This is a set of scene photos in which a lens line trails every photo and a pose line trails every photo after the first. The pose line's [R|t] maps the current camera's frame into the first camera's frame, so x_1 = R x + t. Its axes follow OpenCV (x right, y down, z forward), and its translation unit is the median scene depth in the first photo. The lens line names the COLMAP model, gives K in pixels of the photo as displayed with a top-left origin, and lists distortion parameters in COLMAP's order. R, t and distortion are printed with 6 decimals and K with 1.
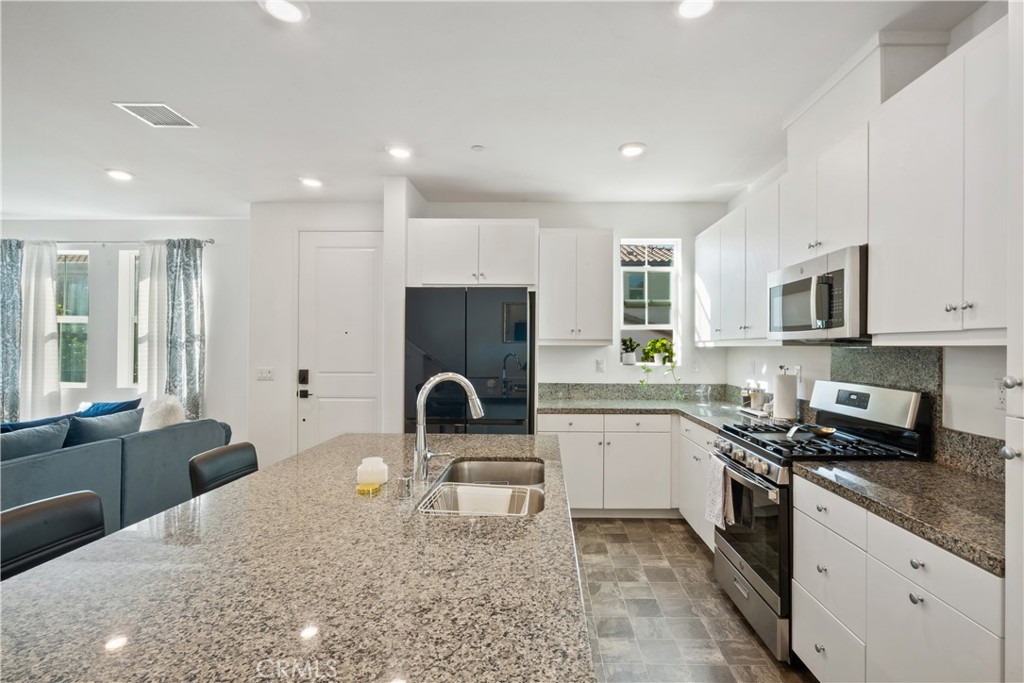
lens RADIAL K [[482.0, 0, 540.7], [0, 482.0, 343.1], [0, 0, 1]] dist [-0.000360, -0.000019]
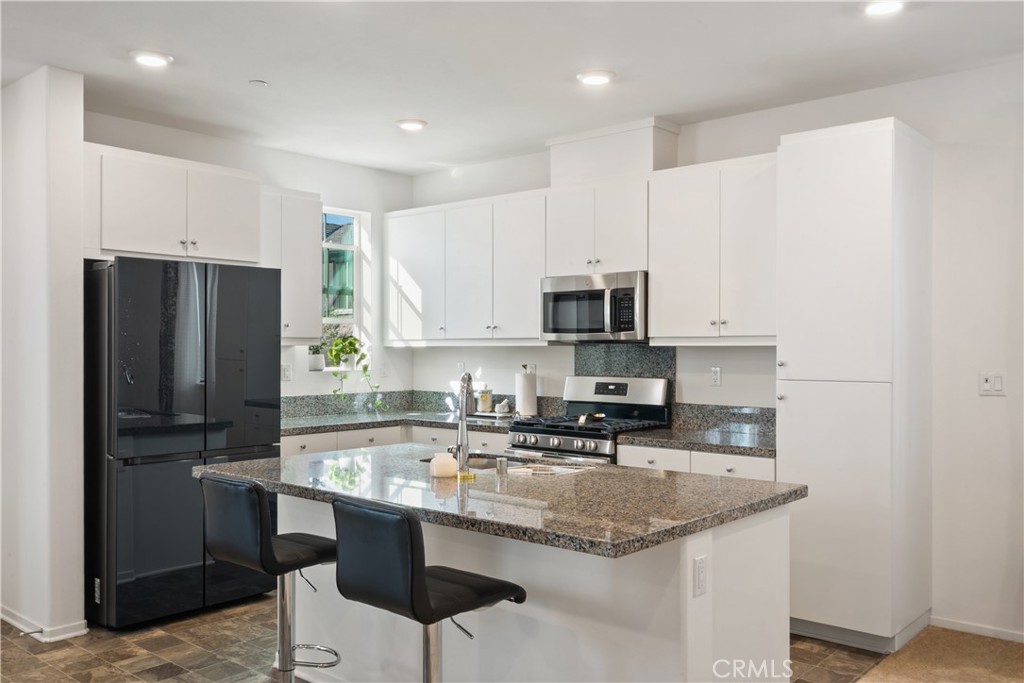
lens RADIAL K [[838.1, 0, 561.3], [0, 838.1, 343.4], [0, 0, 1]] dist [0.003103, 0.003086]
pose [[0.631114, 0.000382, 0.775690, -1.073963], [-0.003854, 0.999989, 0.002644, -0.005114], [-0.775680, -0.004658, 0.631109, -0.247875]]
